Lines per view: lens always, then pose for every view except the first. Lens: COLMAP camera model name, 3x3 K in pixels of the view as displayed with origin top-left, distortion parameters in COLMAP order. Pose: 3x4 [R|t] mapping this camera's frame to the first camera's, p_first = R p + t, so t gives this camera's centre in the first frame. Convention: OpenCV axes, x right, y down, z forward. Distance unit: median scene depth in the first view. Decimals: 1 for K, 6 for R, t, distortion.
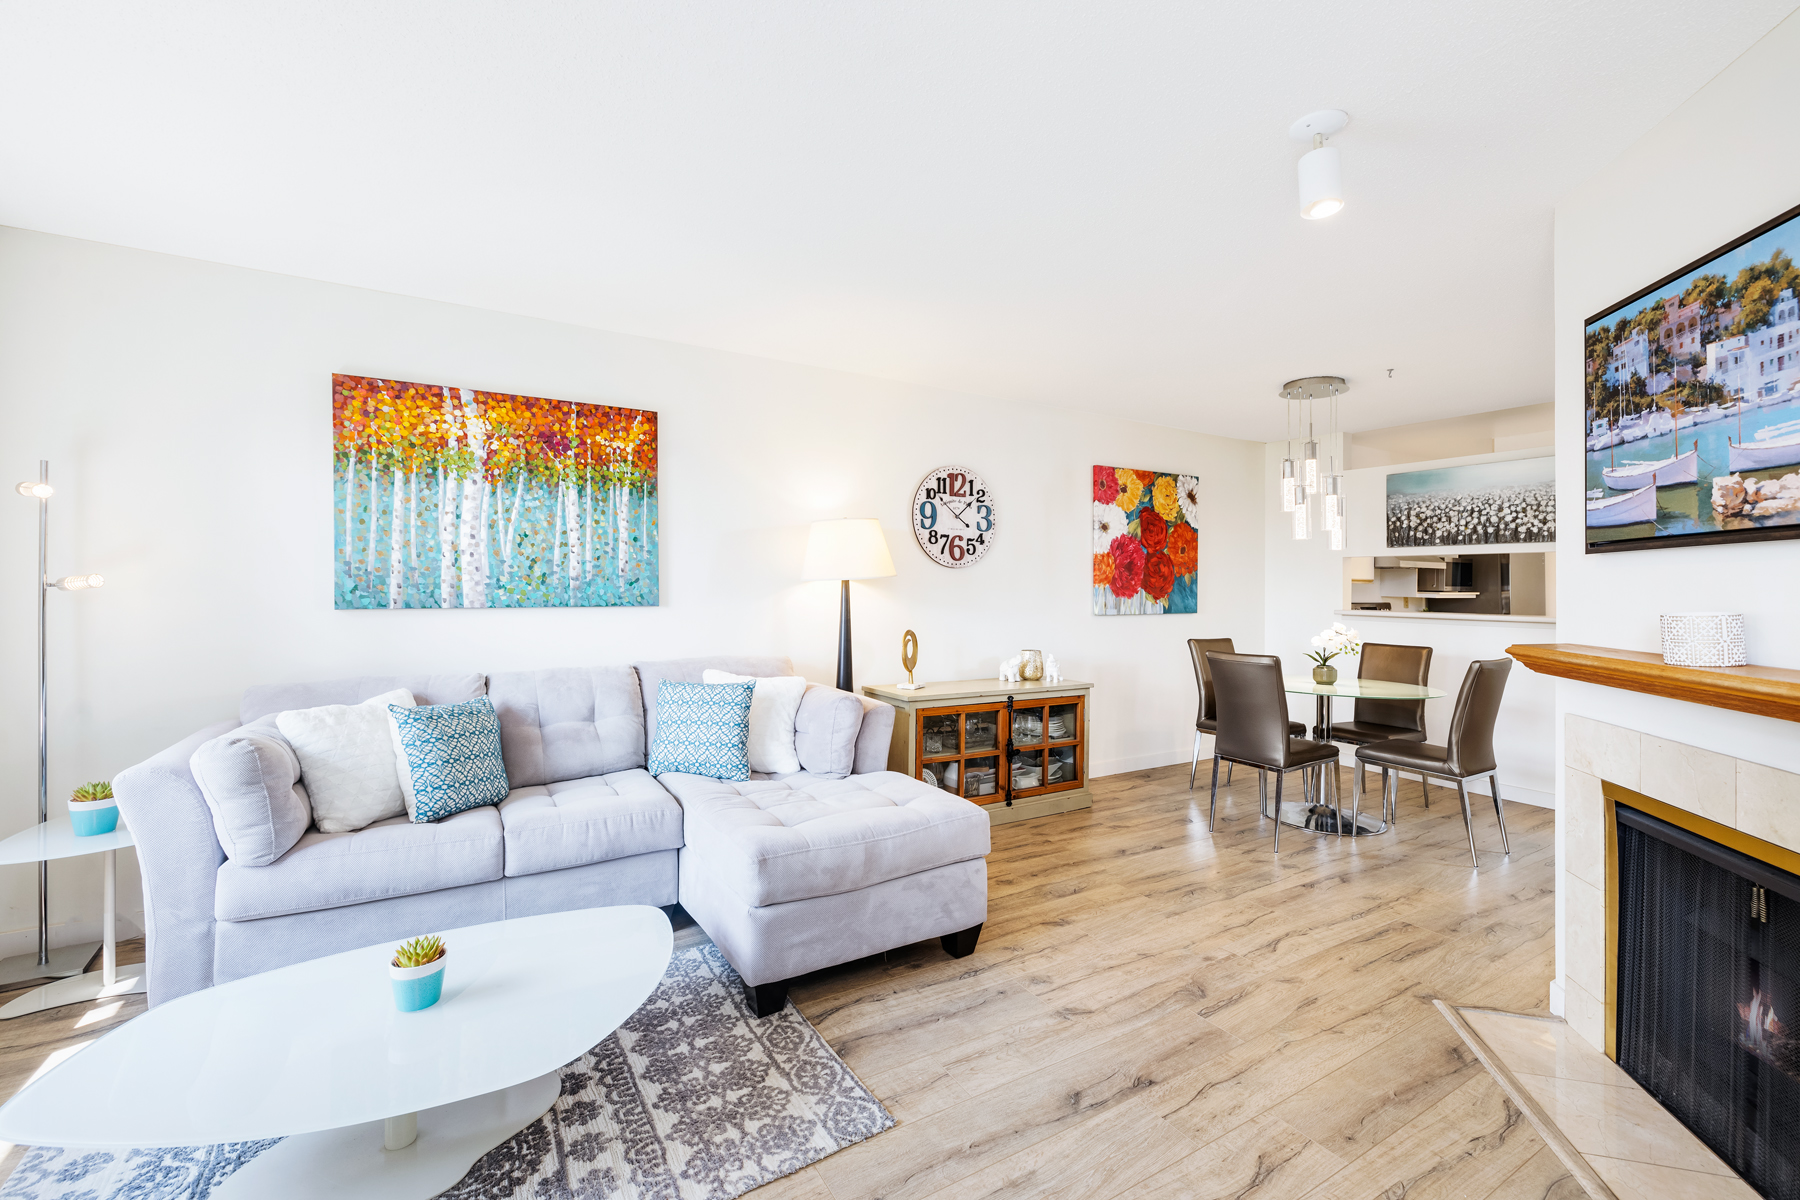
lens RADIAL K [[755.7, 0, 895.4], [0, 755.7, 574.7], [0, 0, 1]] dist [-0.002679, 0.001032]
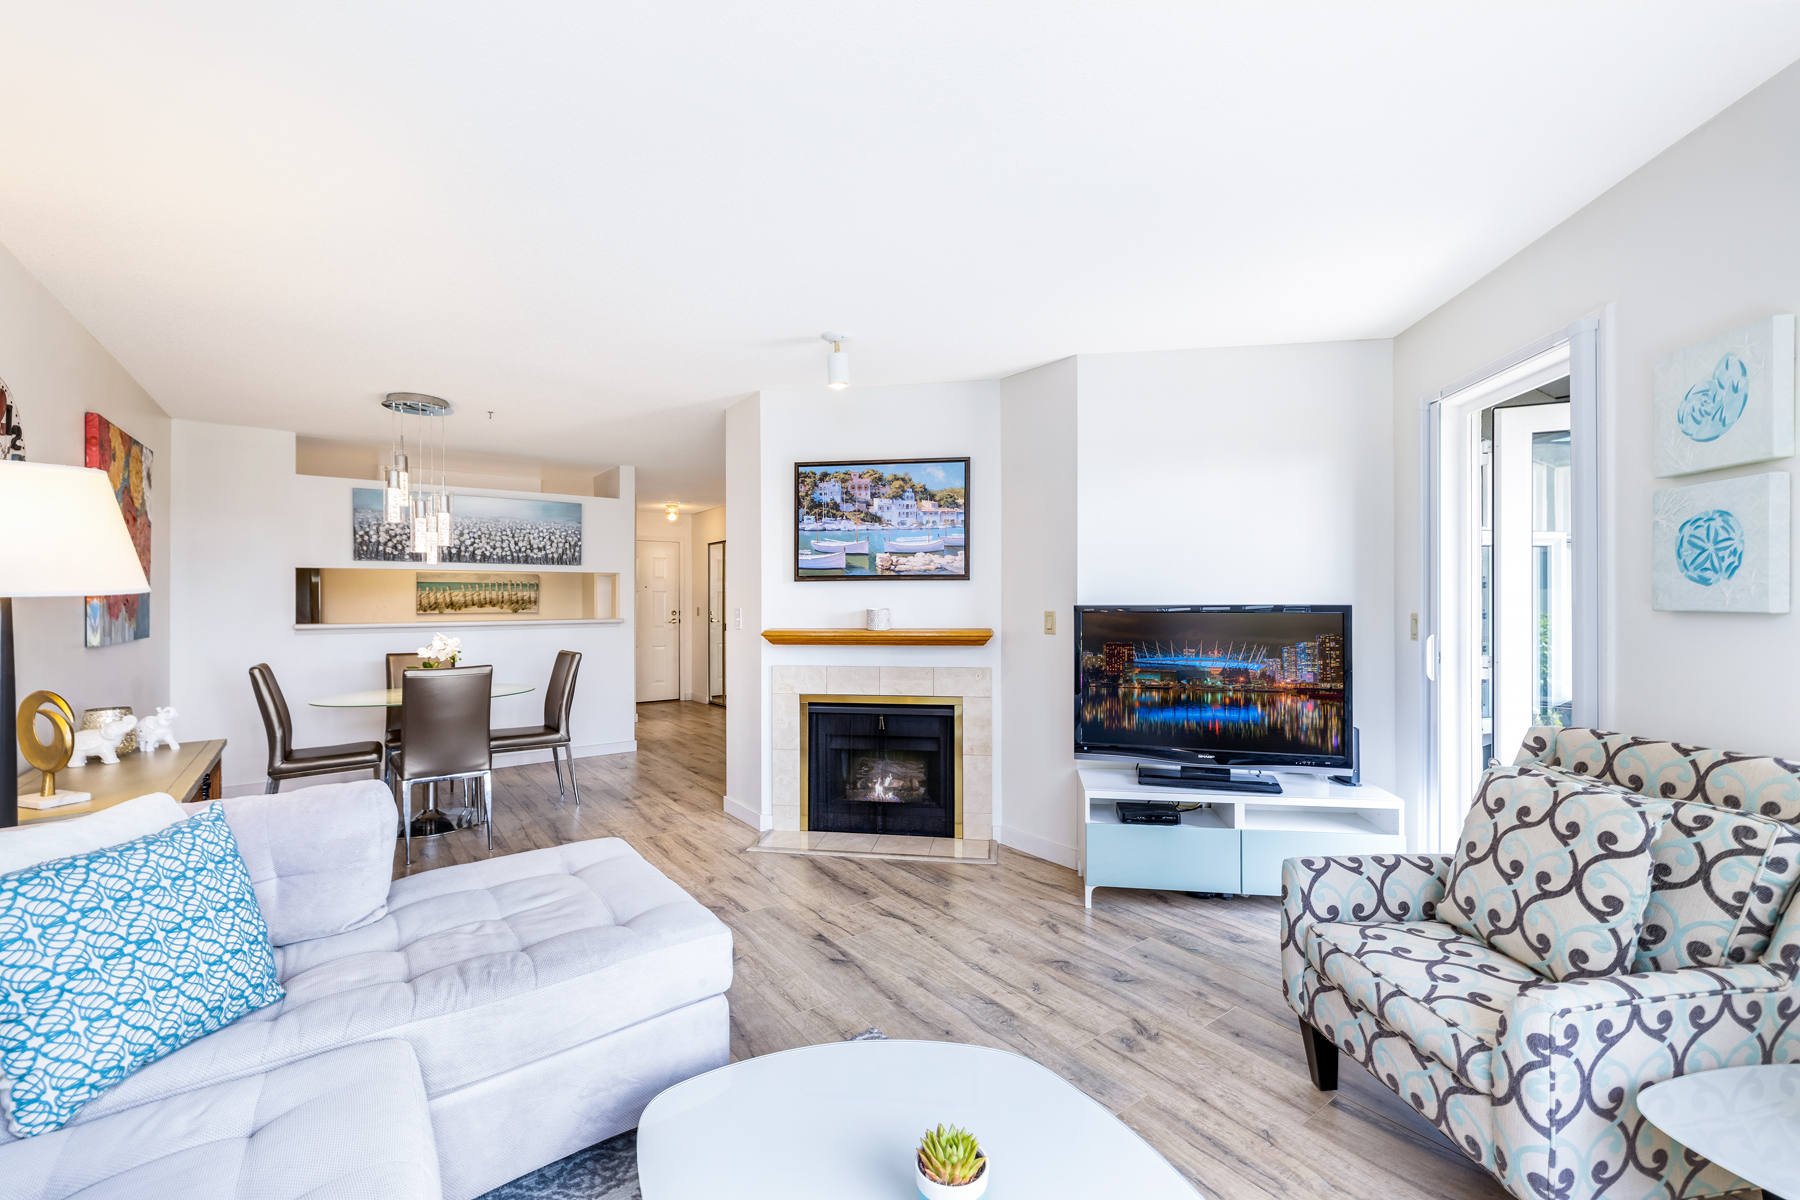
lens RADIAL K [[755.7, 0, 908.6], [0, 755.7, 603.6], [0, 0, 1]] dist [-0.002679, 0.001032]
pose [[-0.101746, -0.014625, 0.994703, -0.553186], [-0.011633, 0.999841, 0.013511, 0.000094], [-0.994742, -0.010197, -0.101900, 0.462146]]
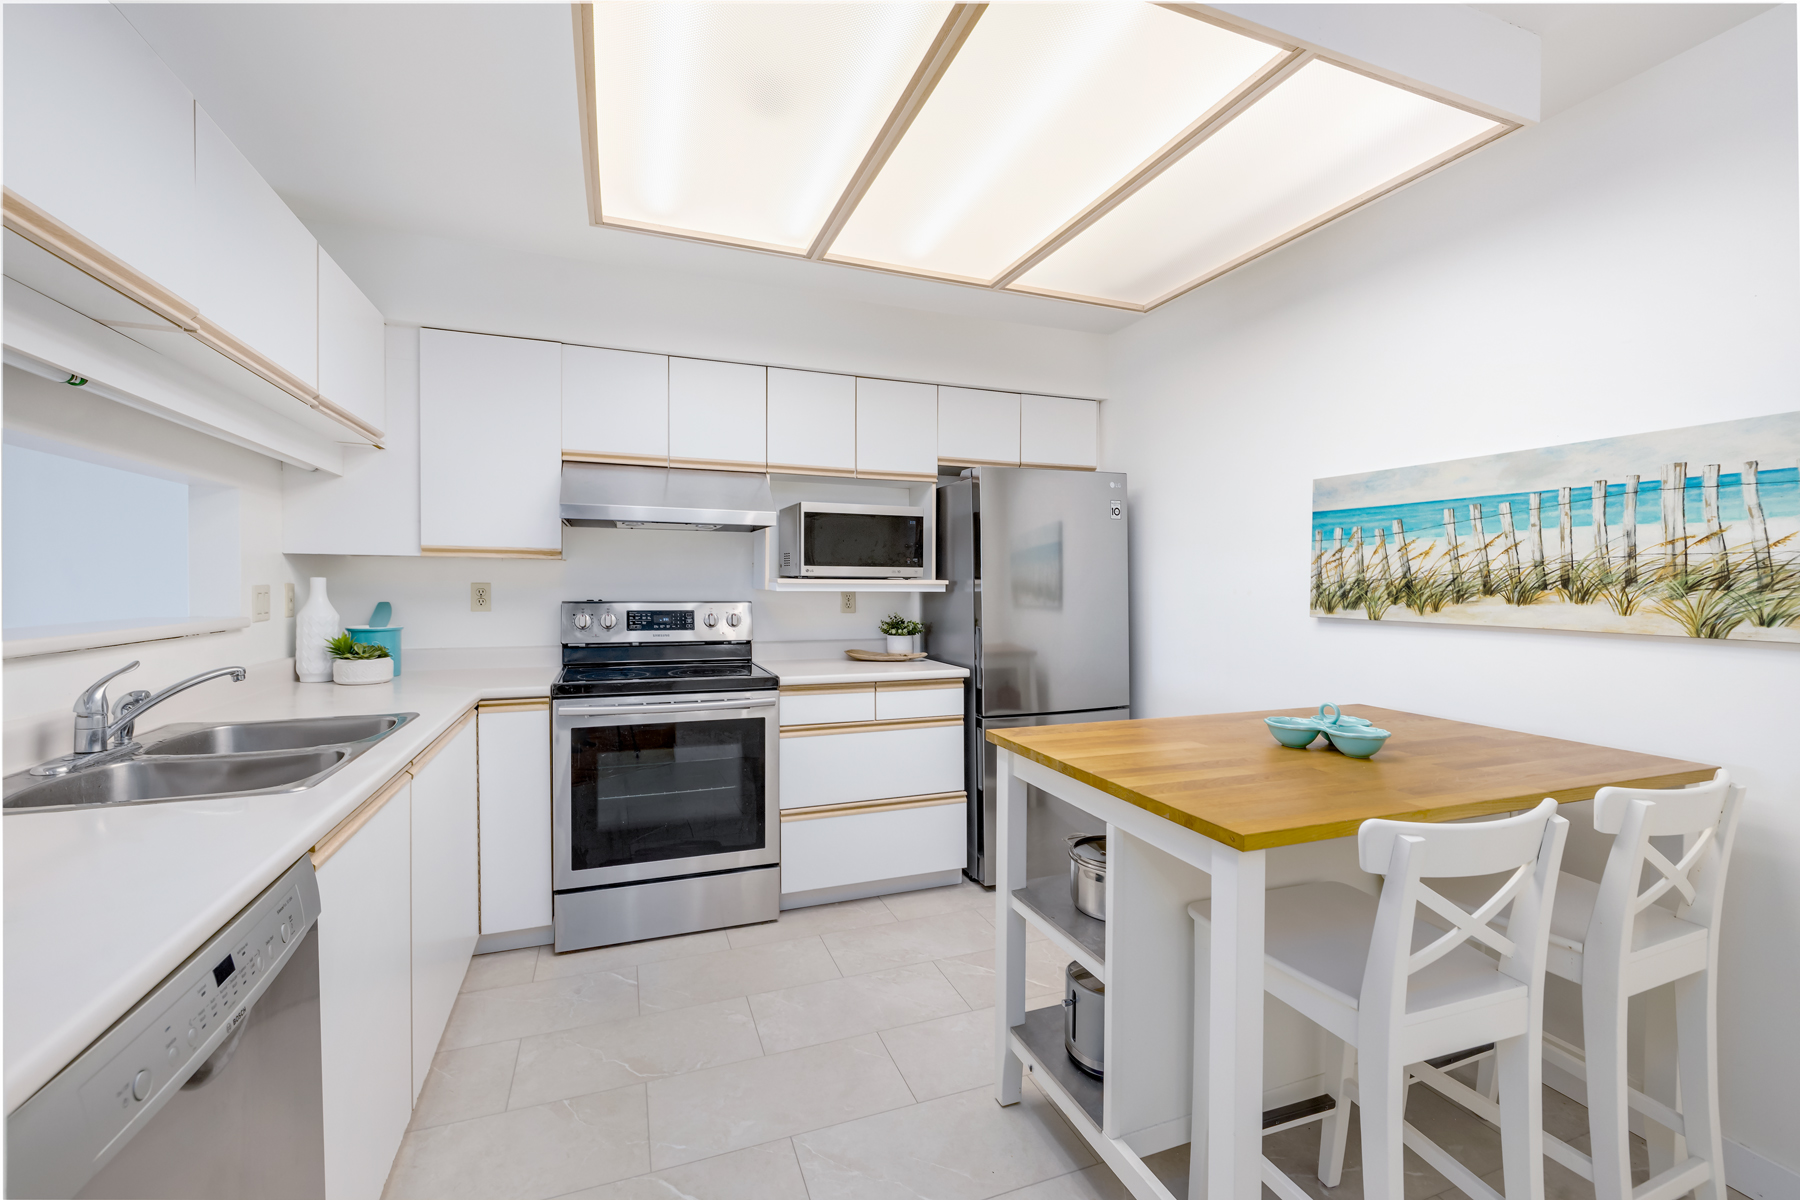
lens RADIAL K [[755.7, 0, 887.3], [0, 755.7, 609.1], [0, 0, 1]] dist [-0.002679, 0.001032]
pose [[0.980633, 0.006081, -0.195760, 1.396094], [0.002176, 0.999118, 0.041940, 0.036553], [0.195842, -0.041554, 0.979755, 0.903510]]
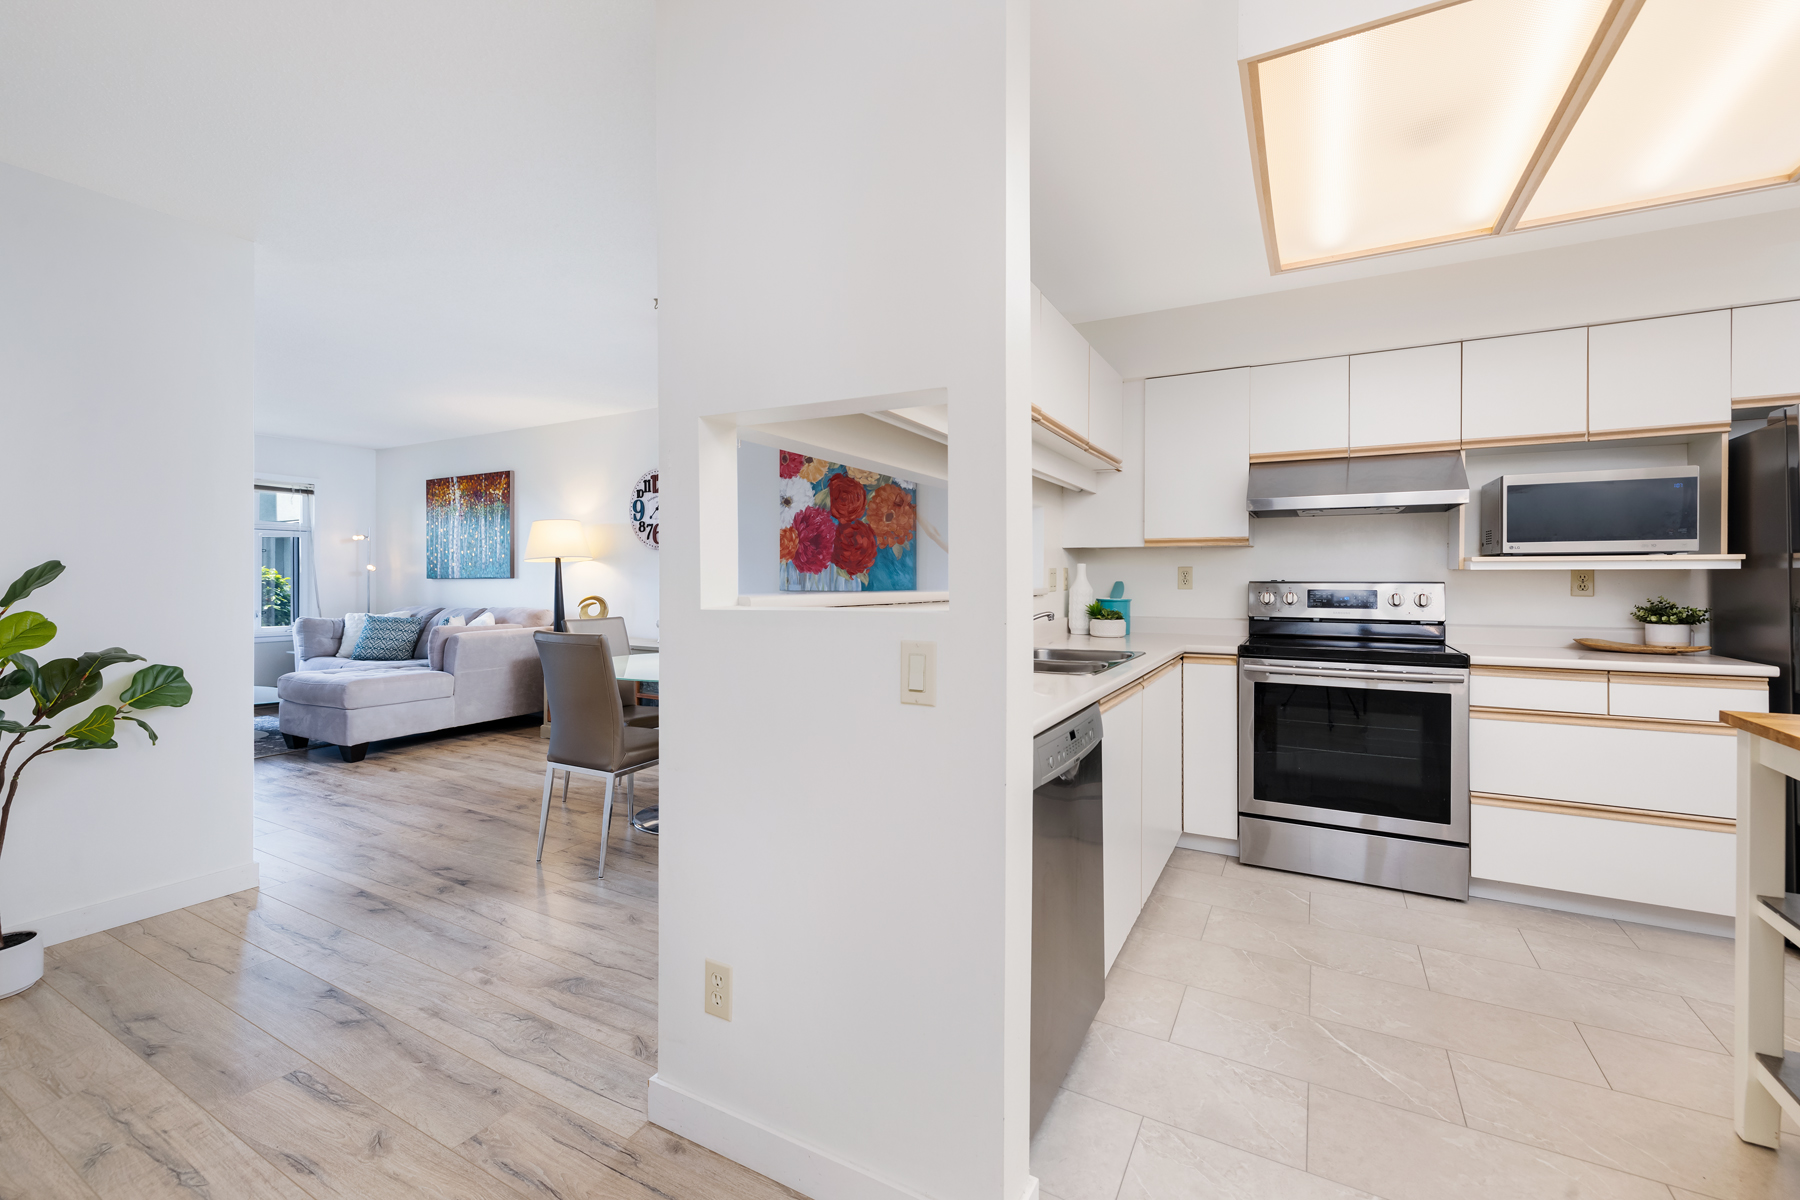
lens RADIAL K [[755.7, 0, 908.1], [0, 755.7, 578.5], [0, 0, 1]] dist [-0.002679, 0.001032]
pose [[0.507838, -0.009502, -0.861400, 1.489344], [0.013962, 0.999899, -0.002799, 0.052275], [0.861340, -0.010605, 0.507919, 0.784535]]
